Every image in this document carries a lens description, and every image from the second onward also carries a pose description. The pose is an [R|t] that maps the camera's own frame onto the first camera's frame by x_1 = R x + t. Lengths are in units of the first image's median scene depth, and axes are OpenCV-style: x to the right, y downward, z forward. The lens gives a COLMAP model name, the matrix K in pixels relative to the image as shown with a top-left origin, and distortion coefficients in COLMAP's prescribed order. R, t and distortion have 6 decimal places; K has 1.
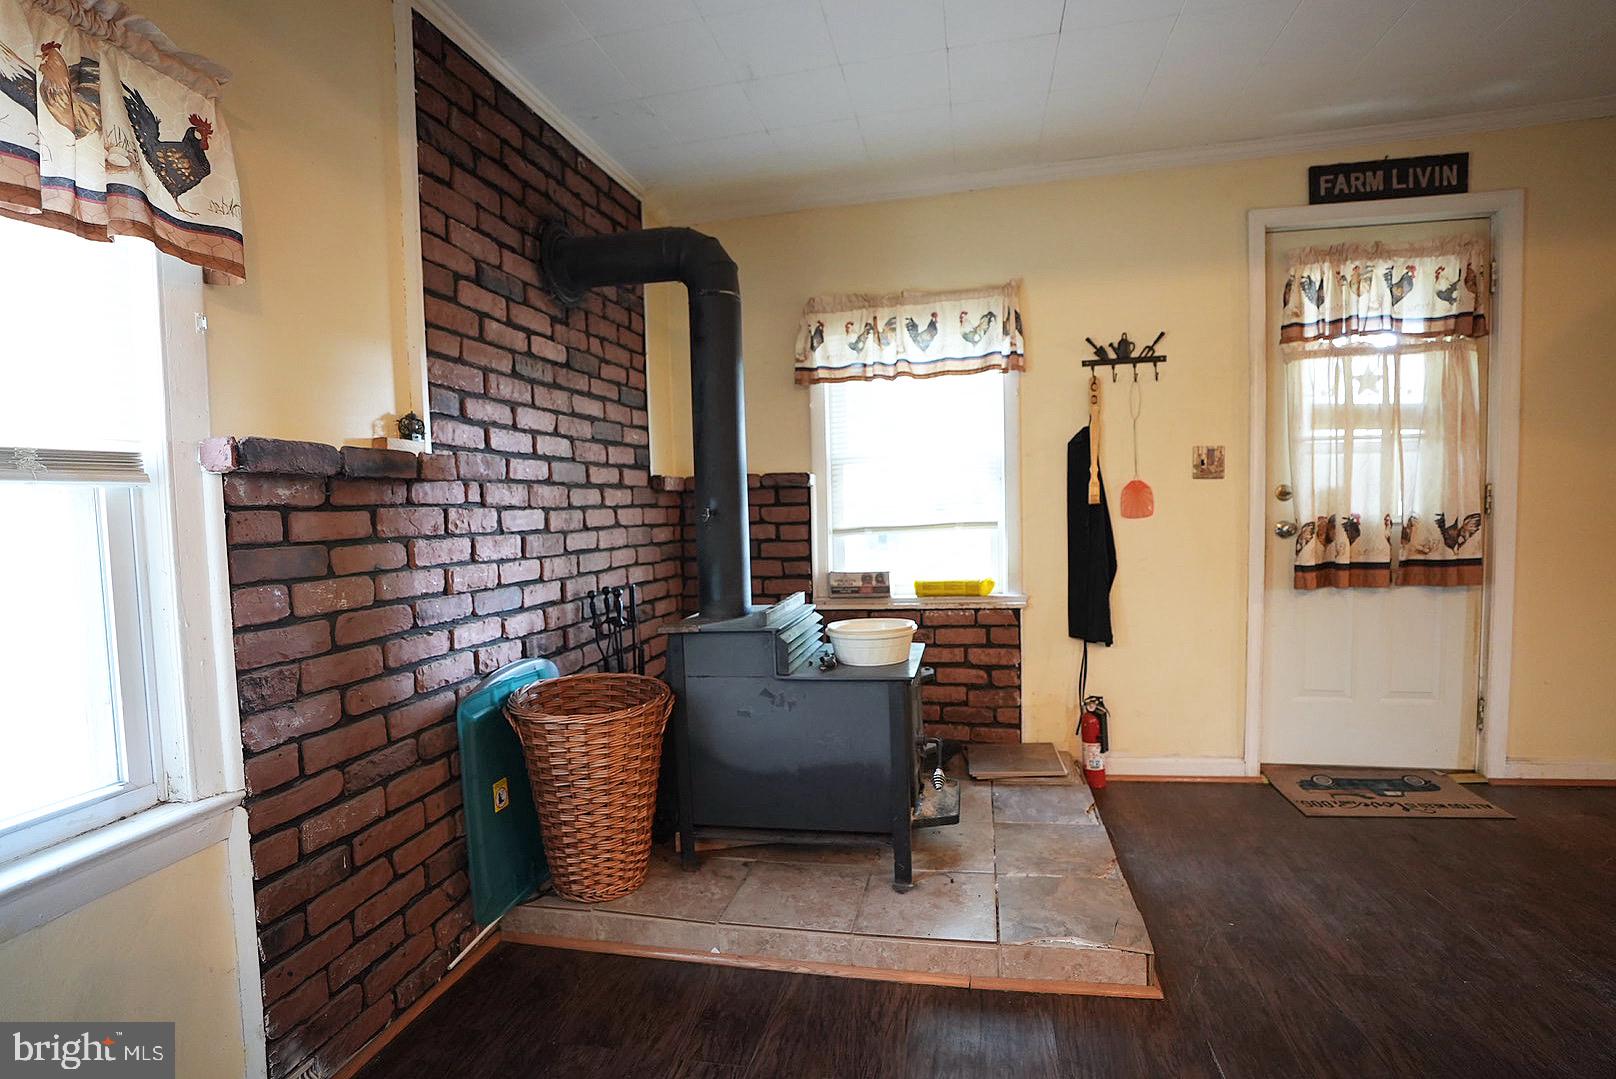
lens RADIAL K [[751.7, 0, 819.2], [0, 751.7, 546.7], [0, 0, 1]] dist [-0.075181, 0.032069]
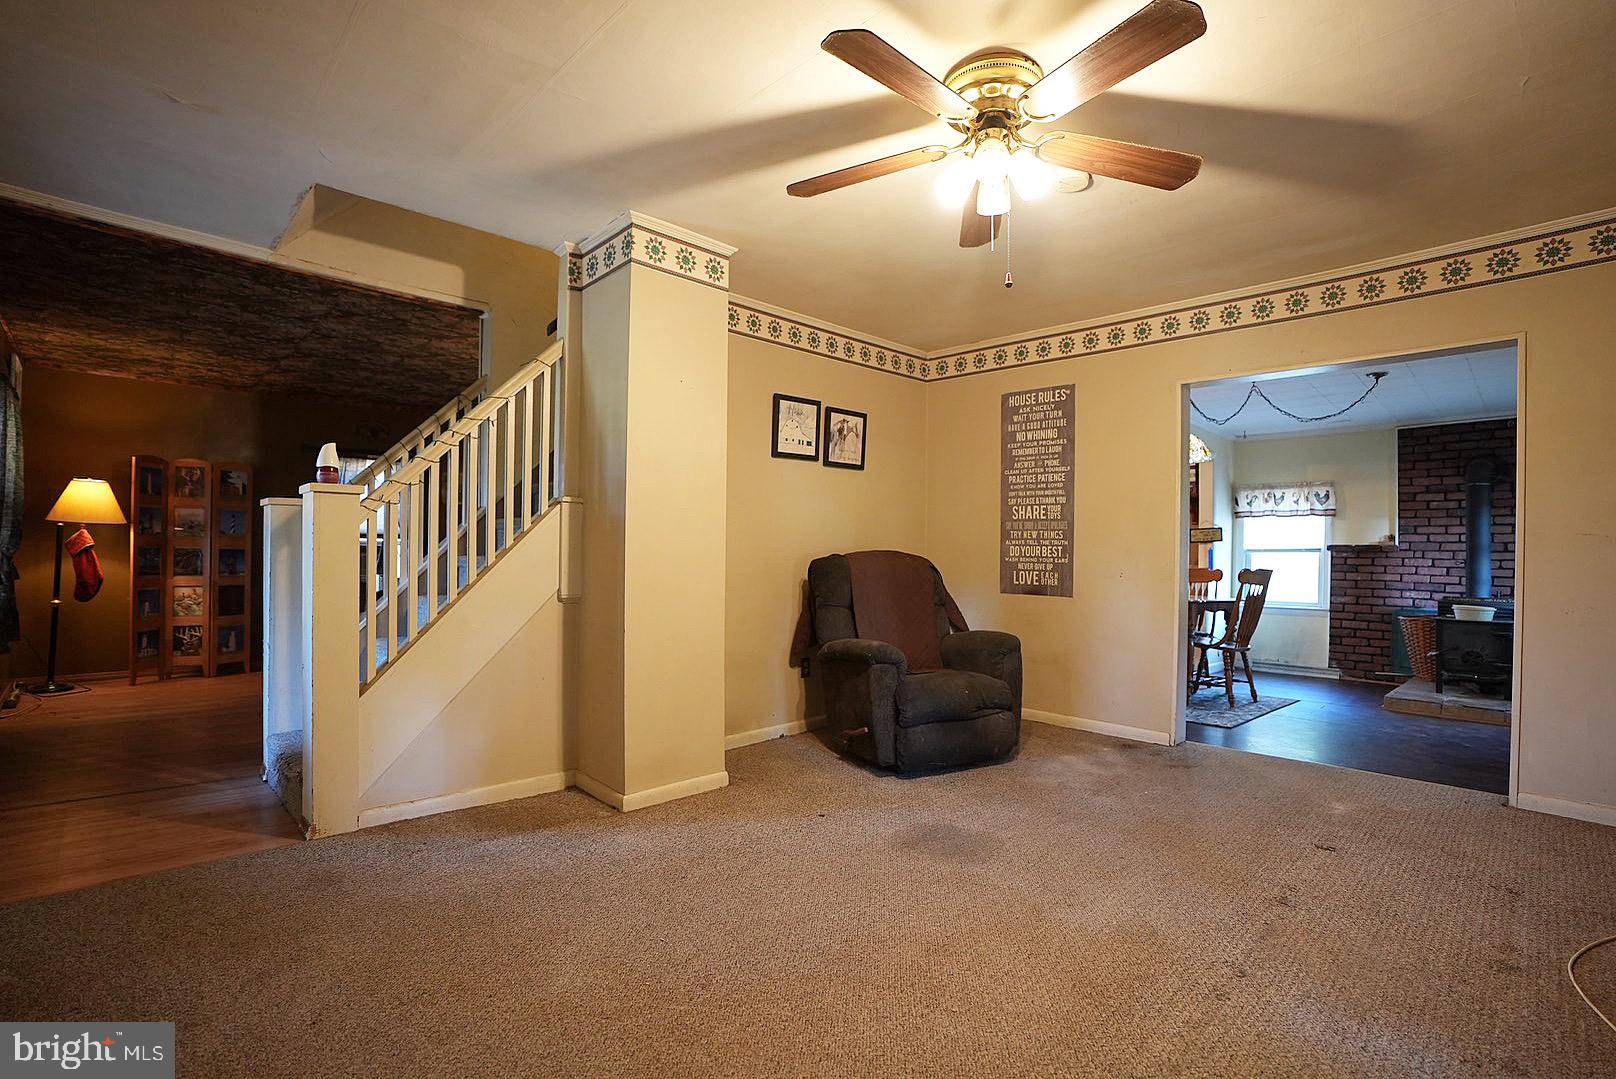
lens RADIAL K [[751.7, 0, 819.2], [0, 751.7, 546.7], [0, 0, 1]] dist [-0.075181, 0.032069]
pose [[-0.563145, 0.007809, -0.826322, 2.954953], [-0.044945, 0.998186, 0.040063, -0.089429], [0.825135, 0.059700, -0.561772, 0.441837]]
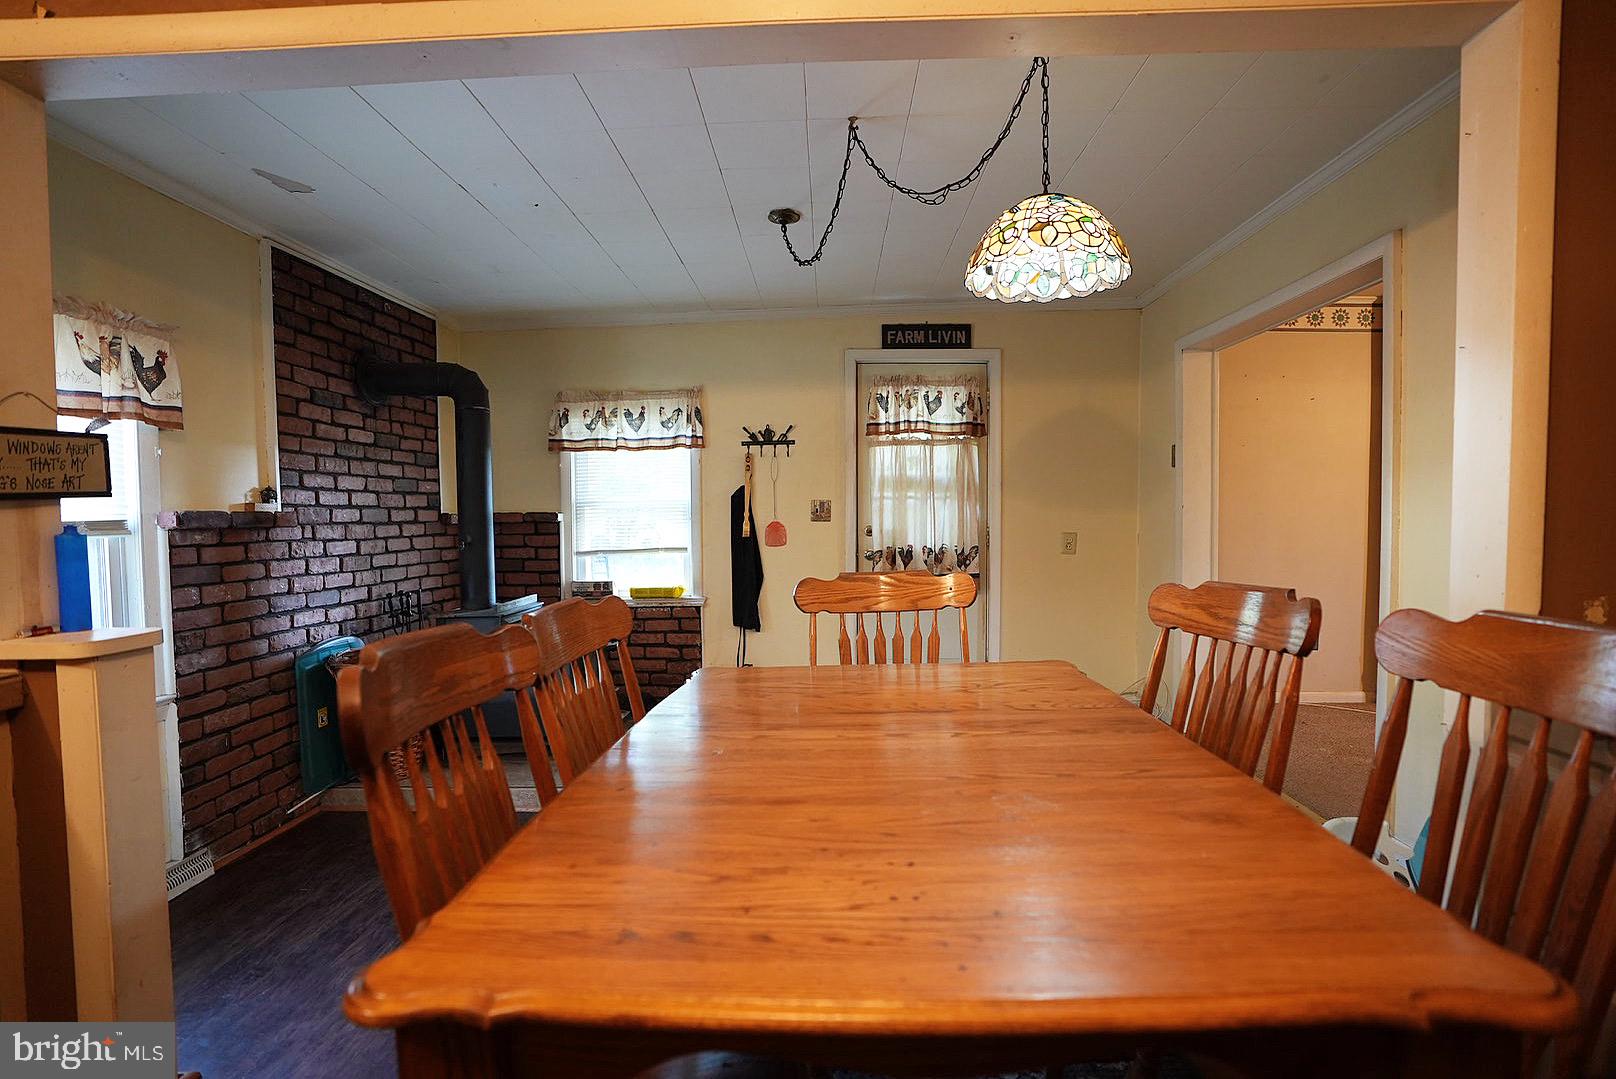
lens RADIAL K [[751.7, 0, 819.2], [0, 751.7, 546.7], [0, 0, 1]] dist [-0.075181, 0.032069]
pose [[0.982868, 0.008645, 0.184109, 0.261234], [-0.005952, 0.999867, -0.015179, -0.017042], [-0.184216, 0.013824, 0.982789, -0.596222]]
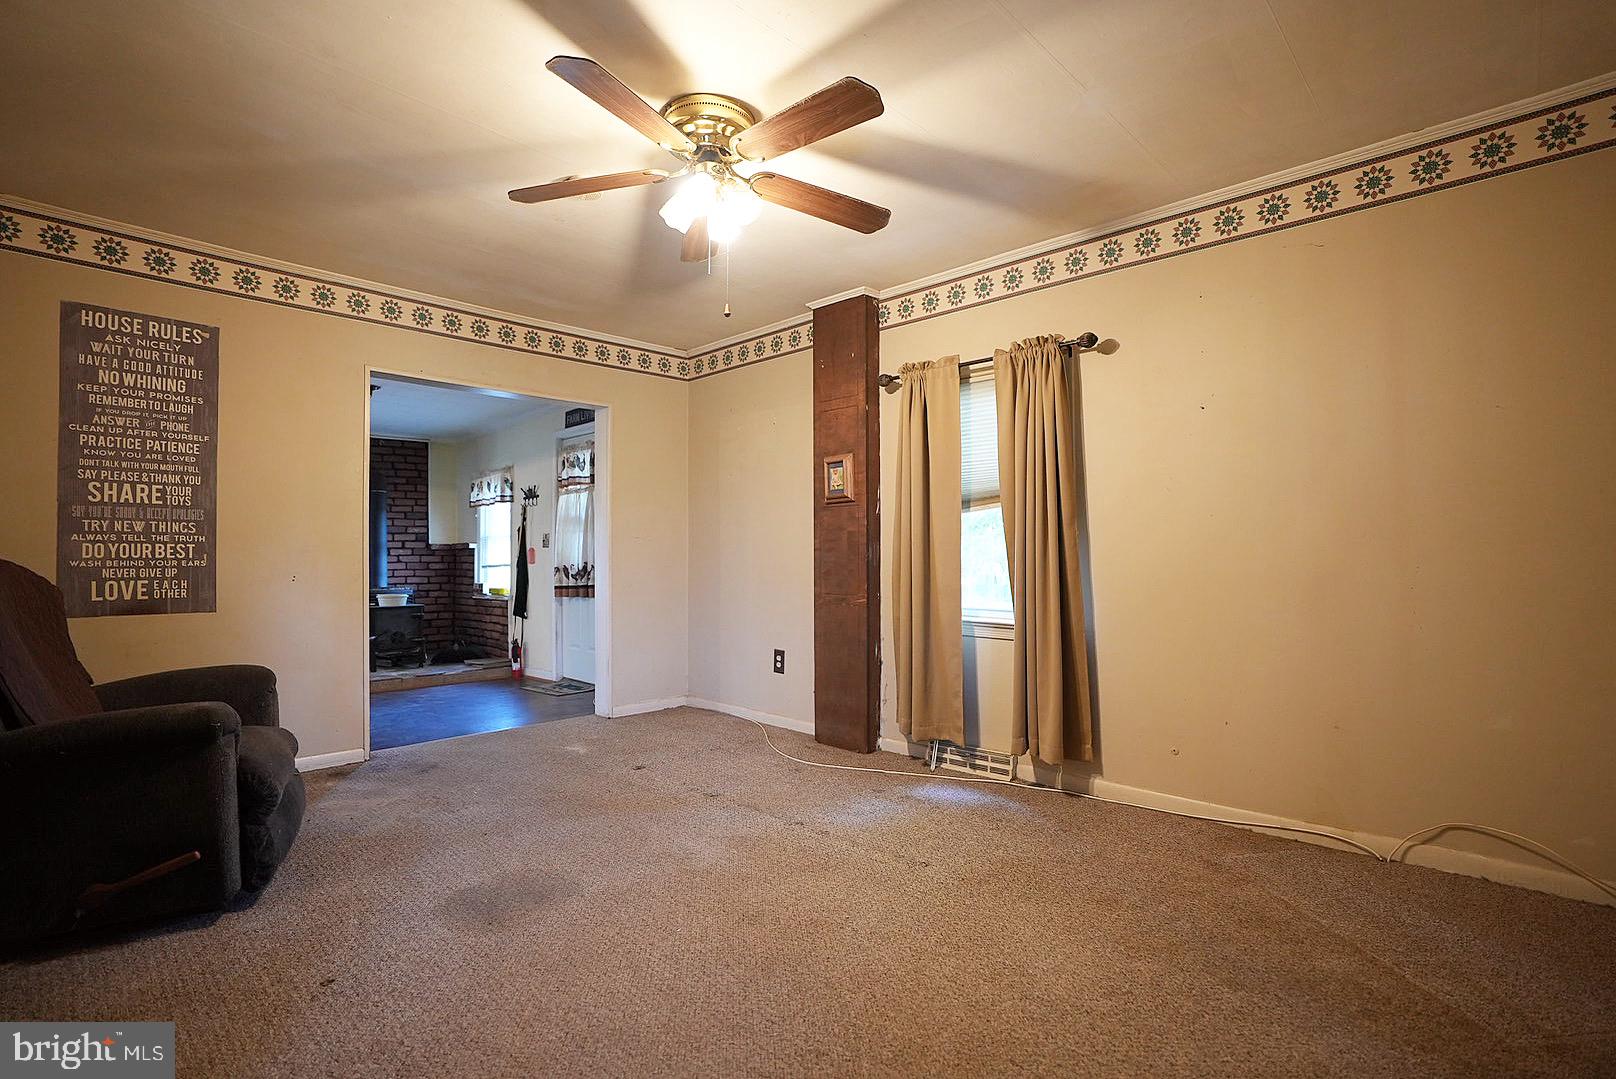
lens RADIAL K [[751.7, 0, 819.2], [0, 751.7, 546.7], [0, 0, 1]] dist [-0.075181, 0.032069]
pose [[0.846319, 0.011534, -0.532552, 2.753352], [-0.041733, 0.998128, -0.044705, -0.028839], [0.531039, 0.060060, 0.845216, -0.569081]]
